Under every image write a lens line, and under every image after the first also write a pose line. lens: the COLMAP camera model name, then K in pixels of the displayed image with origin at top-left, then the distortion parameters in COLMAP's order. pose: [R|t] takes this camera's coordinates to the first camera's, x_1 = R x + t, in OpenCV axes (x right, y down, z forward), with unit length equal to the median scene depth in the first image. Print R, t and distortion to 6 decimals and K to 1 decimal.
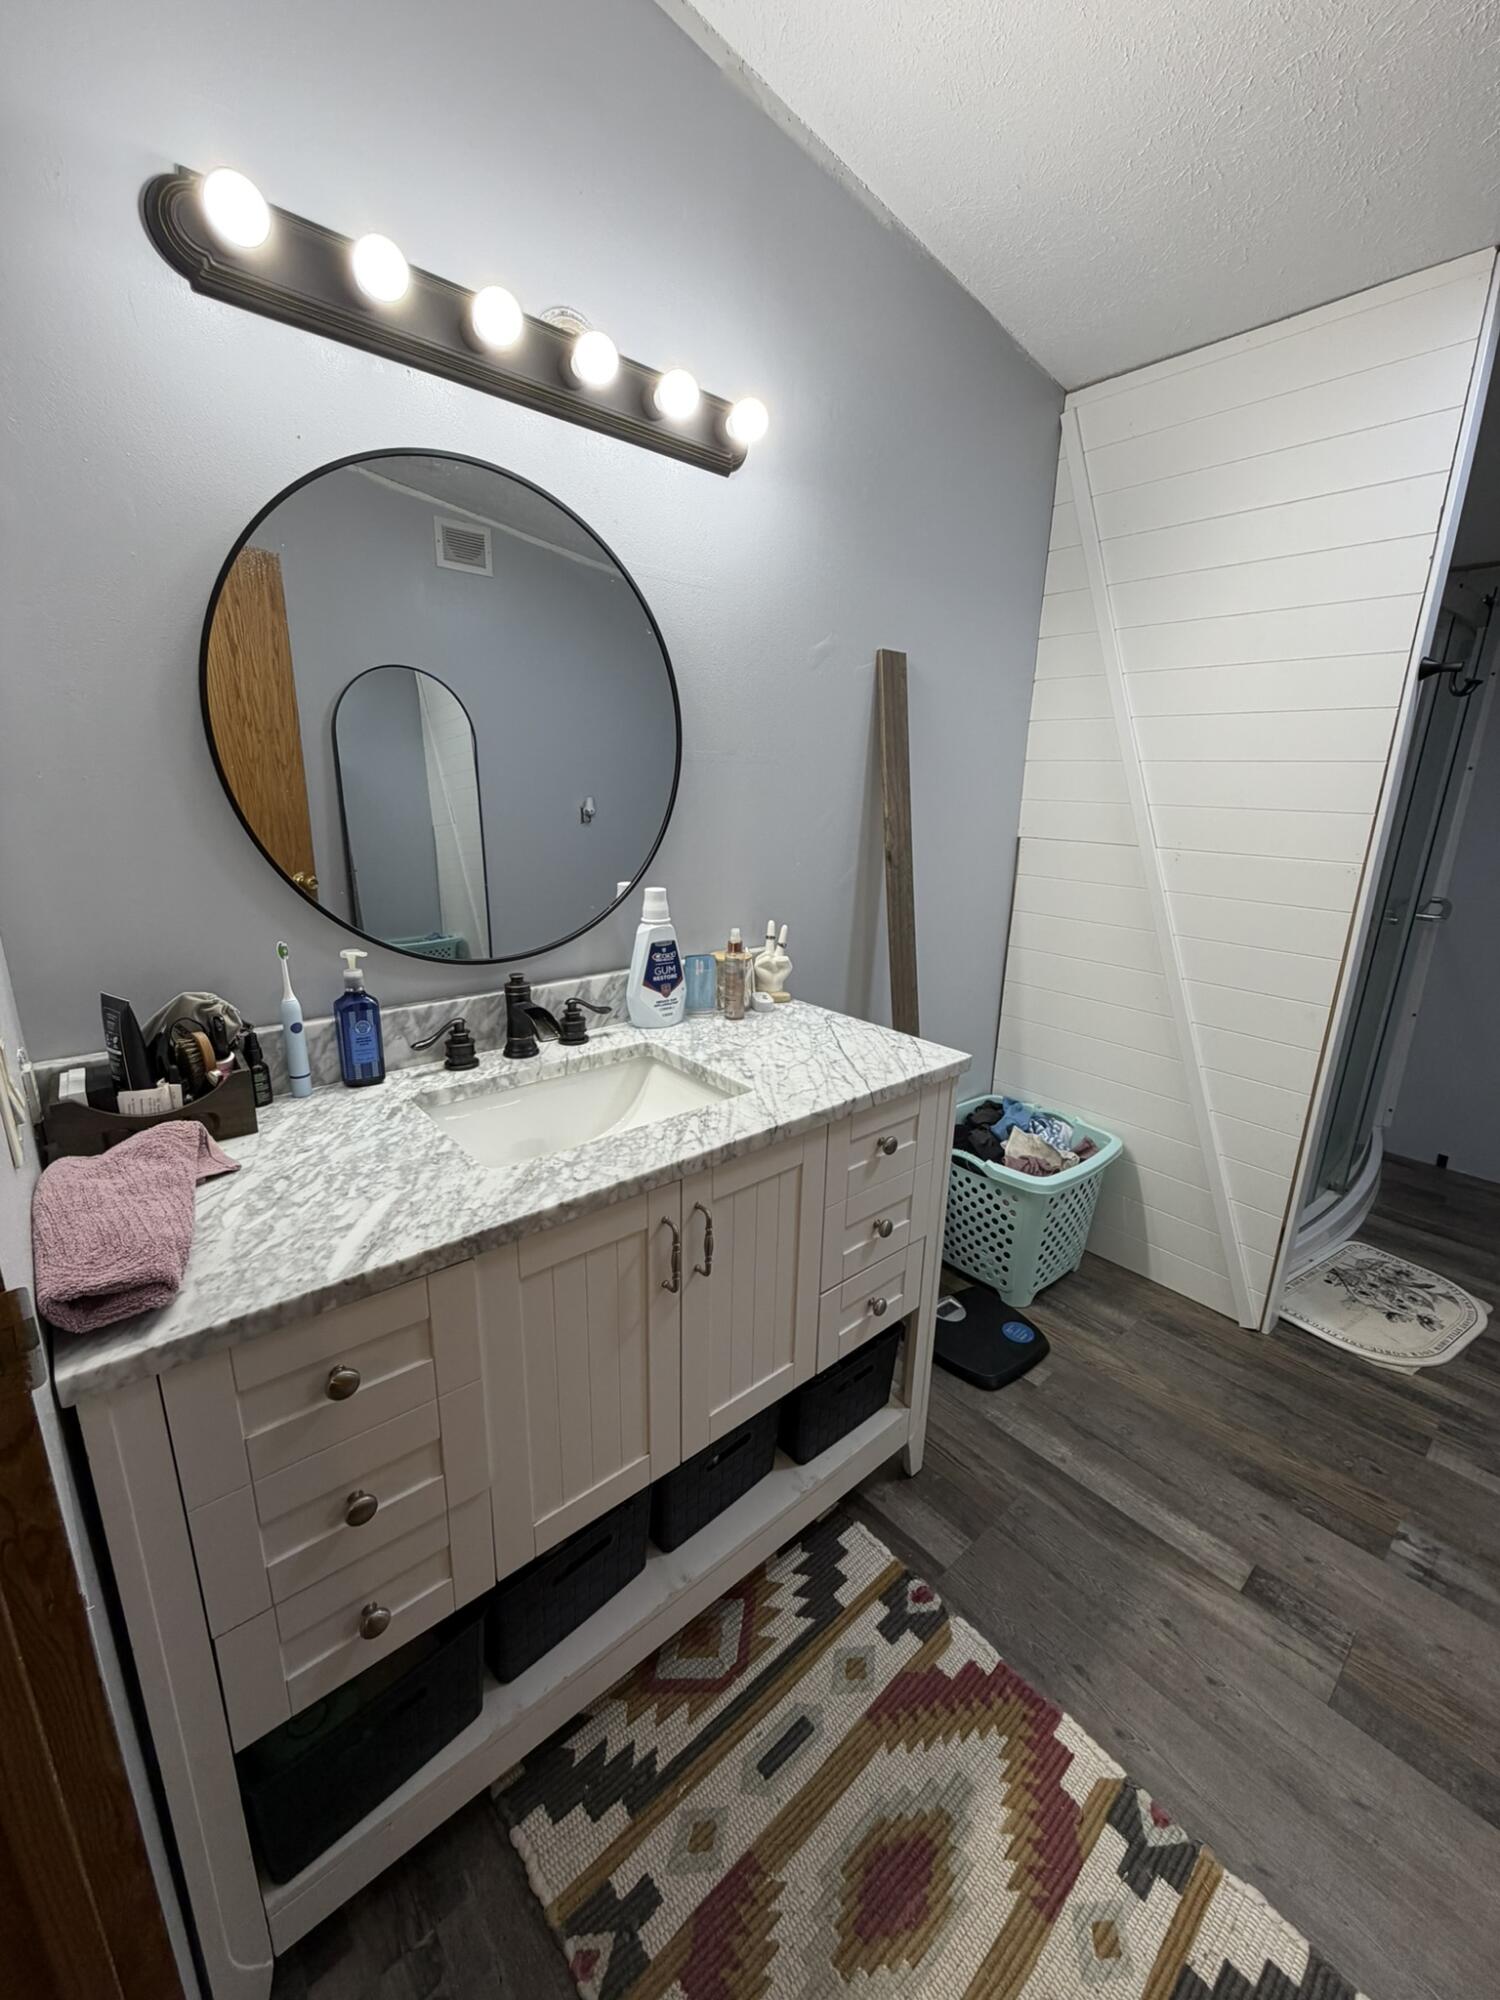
lens RADIAL K [[798.3, 0, 744.0], [0, 798.3, 994.8], [0, 0, 1]] dist [0.000428, -0.000376]
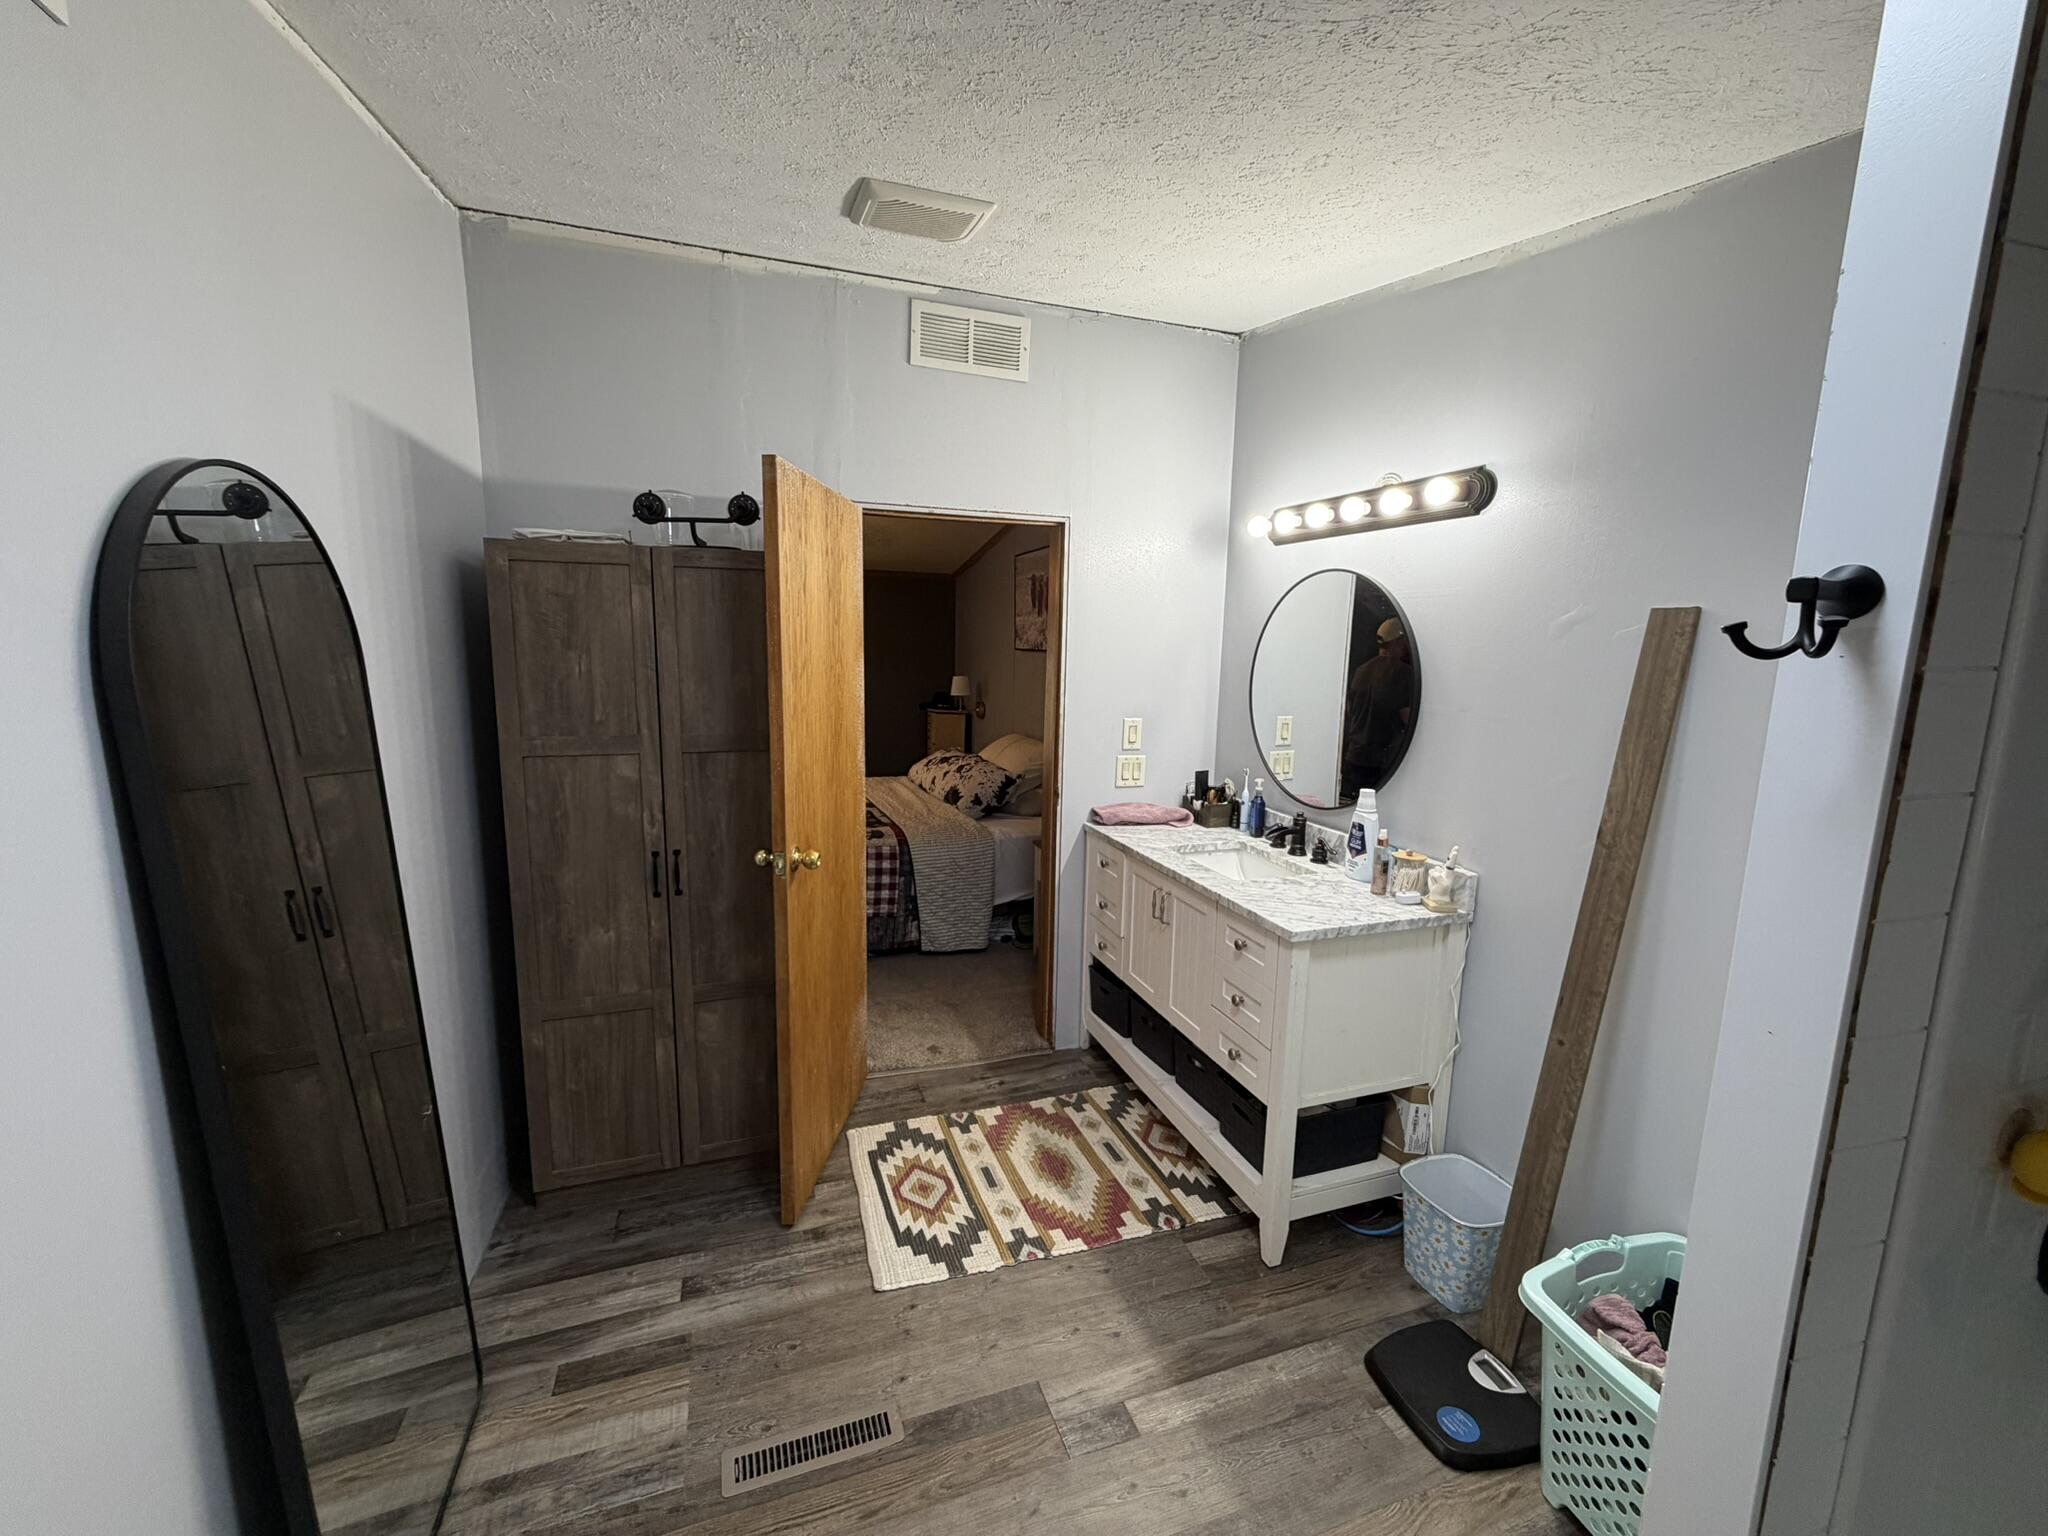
lens RADIAL K [[817.4, 0, 1014.7], [0, 817.4, 767.8], [0, 0, 1]] dist [0.000428, -0.000376]
pose [[-0.374598, 0.113452, -0.920220, 1.628891], [-0.265790, 0.937693, 0.223802, -0.351396], [0.888275, 0.328421, -0.321103, 0.900593]]
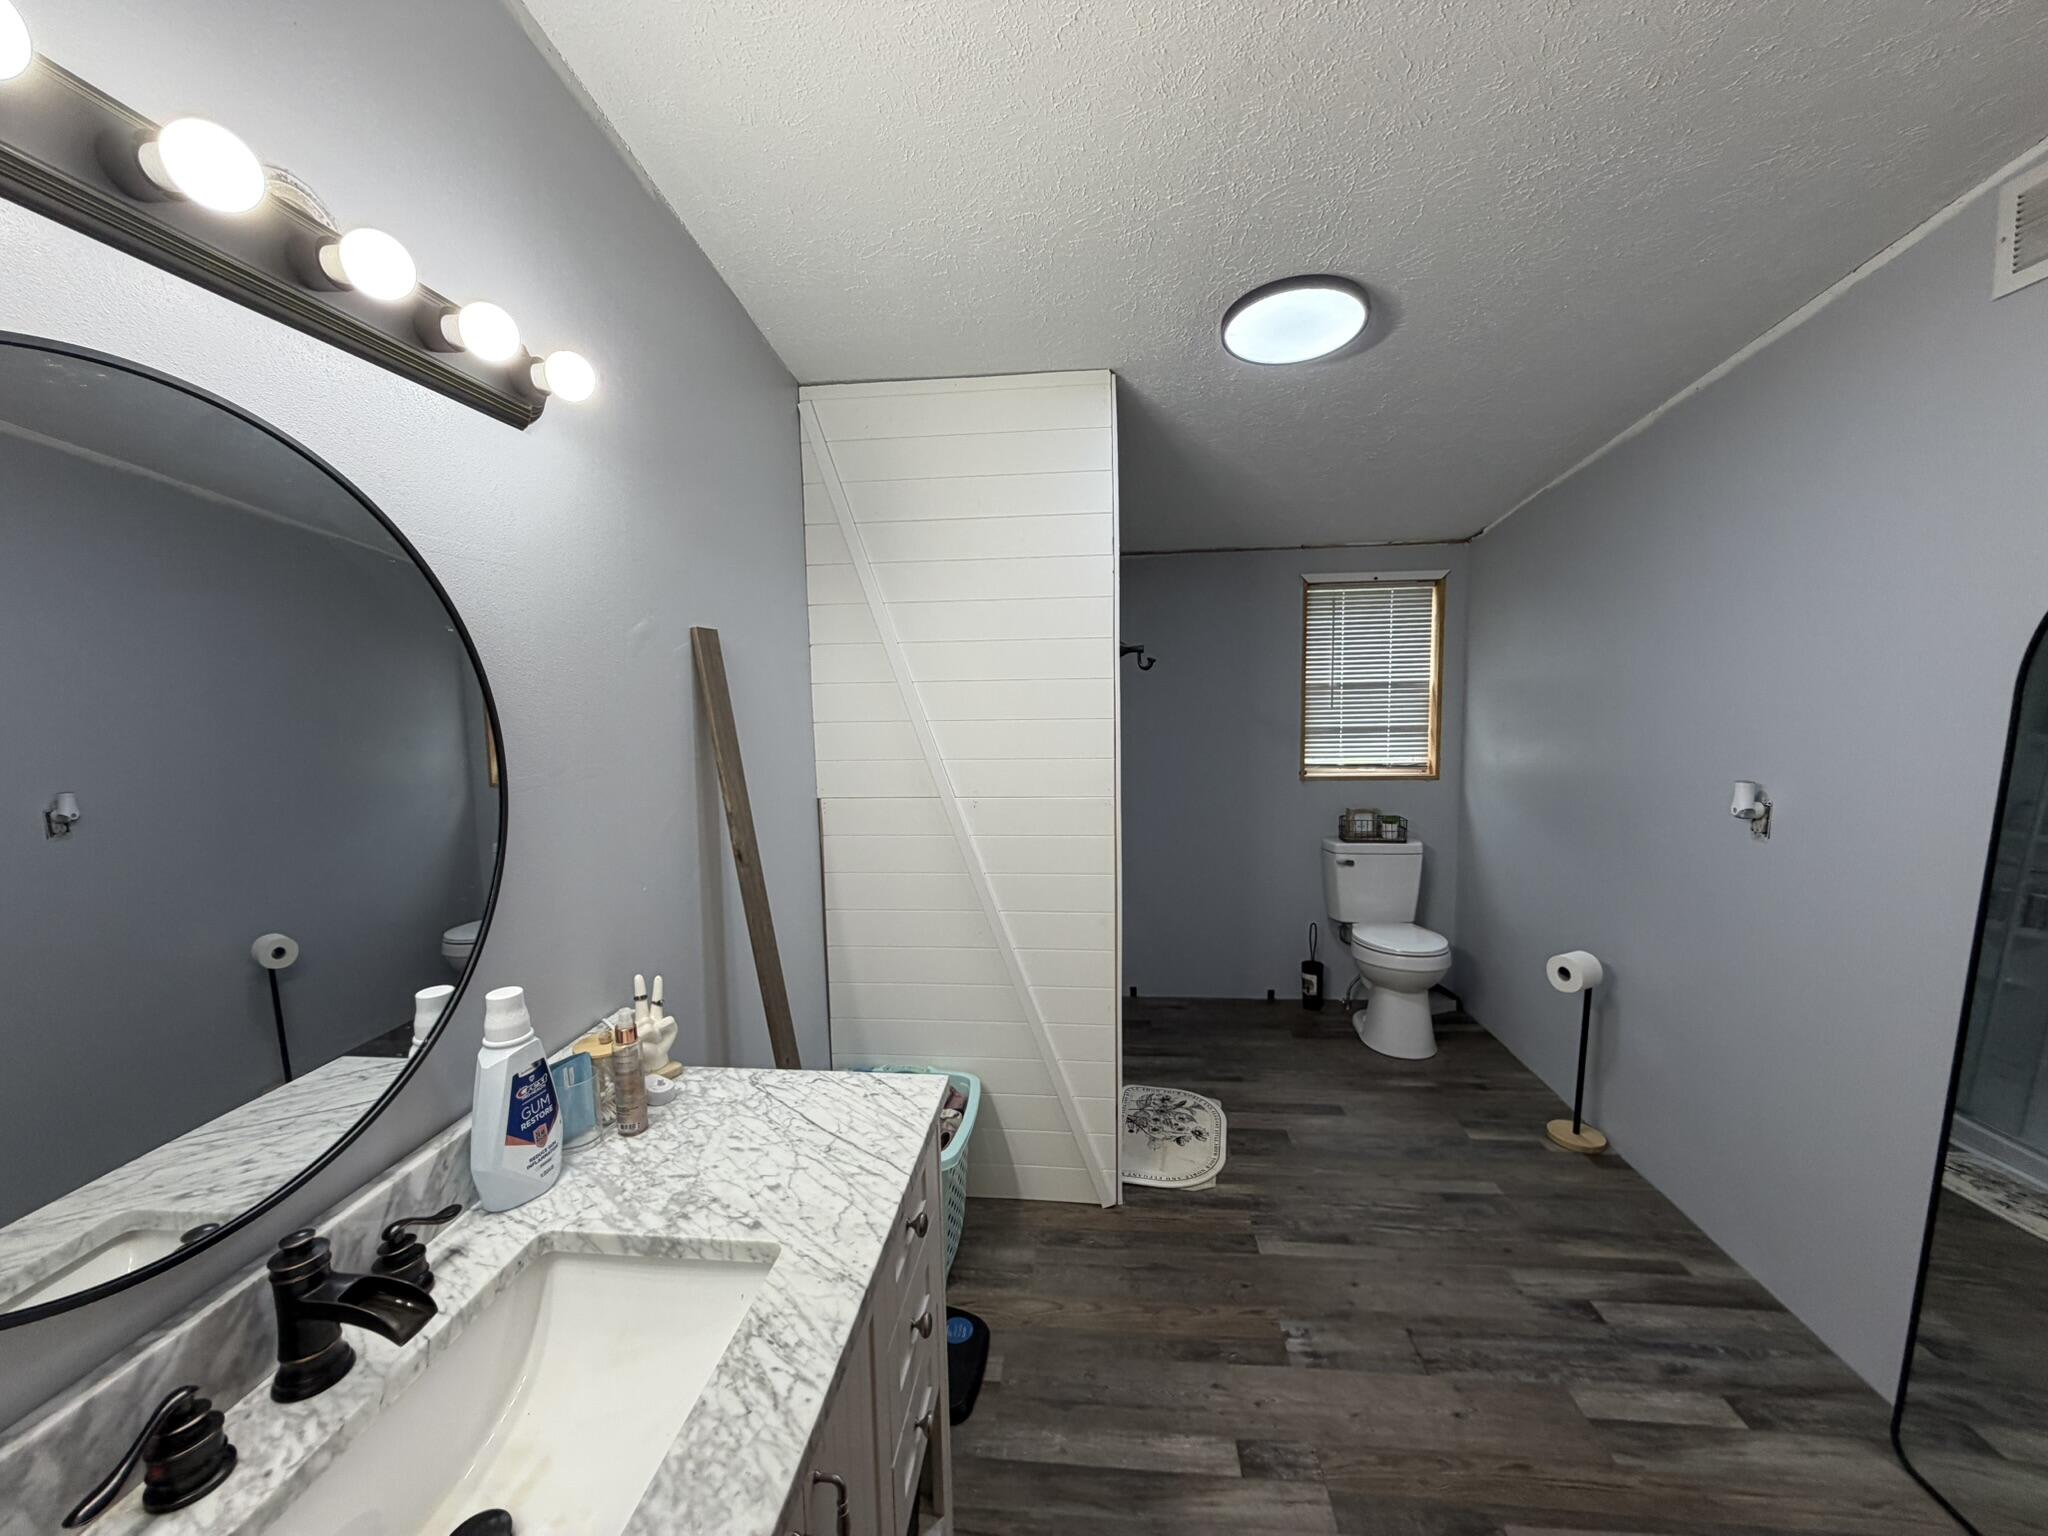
lens RADIAL K [[820.4, 0, 1014.6], [0, 820.4, 771.7], [0, 0, 1]] dist [0.000655, 0.000448]
pose [[0.725375, -0.111761, 0.679221, -0.251443], [0.215365, 0.974041, -0.069728, -0.175461], [-0.653796, 0.196859, 0.730614, 0.183510]]
